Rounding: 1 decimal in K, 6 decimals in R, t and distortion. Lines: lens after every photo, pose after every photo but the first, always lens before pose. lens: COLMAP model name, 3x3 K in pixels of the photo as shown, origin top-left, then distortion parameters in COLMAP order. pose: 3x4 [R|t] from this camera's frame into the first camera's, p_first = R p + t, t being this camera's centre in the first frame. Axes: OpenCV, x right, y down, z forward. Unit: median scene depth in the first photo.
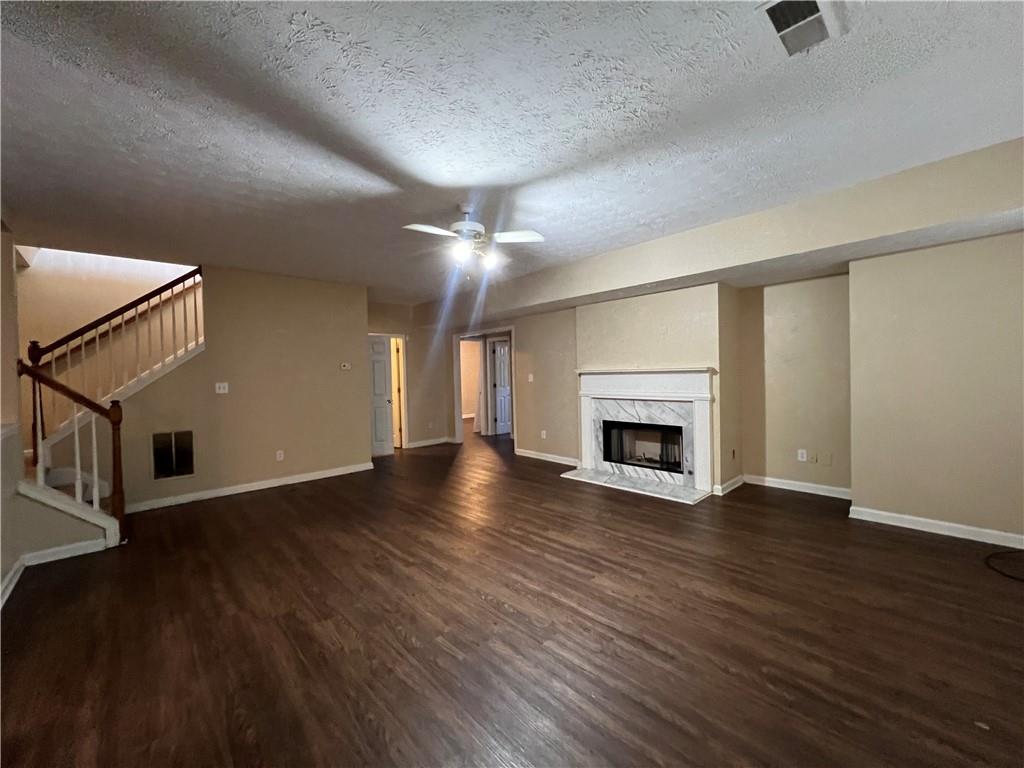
lens RADIAL K [[408.5, 0, 511.1], [0, 408.5, 387.8], [0, 0, 1]] dist [0.001256, 0.000563]
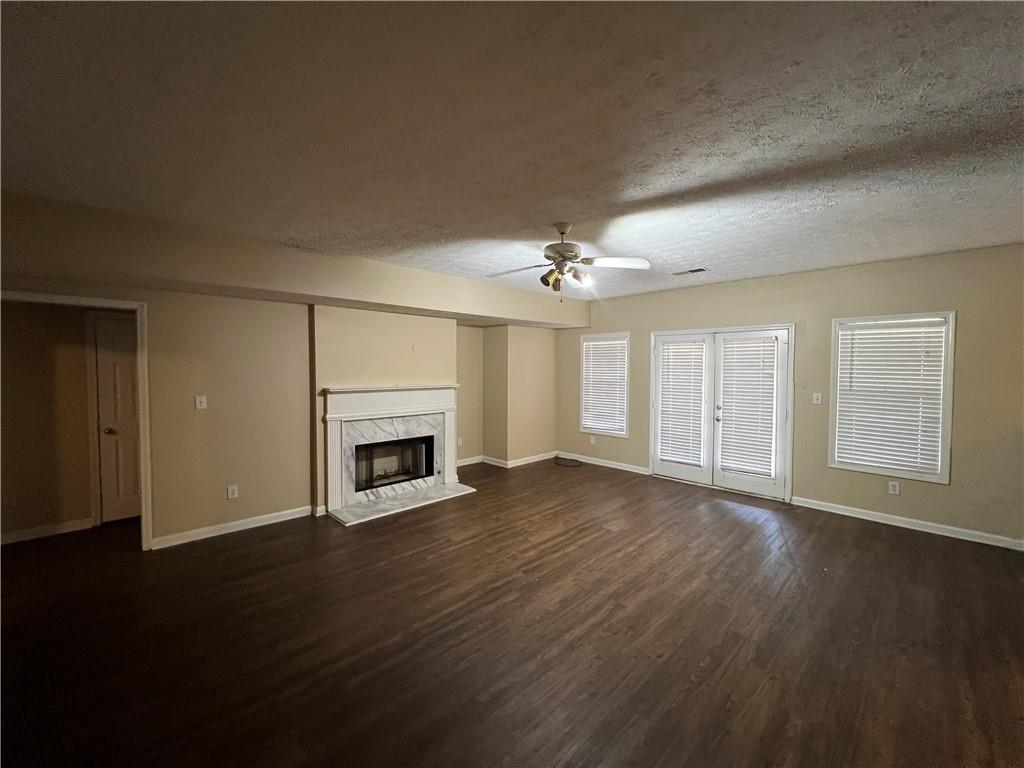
lens RADIAL K [[408.5, 0, 509.9], [0, 408.5, 383.2], [0, 0, 1]] dist [0.001256, 0.000563]
pose [[-0.016409, -0.015889, 0.999739, -0.946827], [0.029247, 0.999438, 0.016364, -0.083629], [-0.999438, 0.029508, -0.015935, 1.009048]]
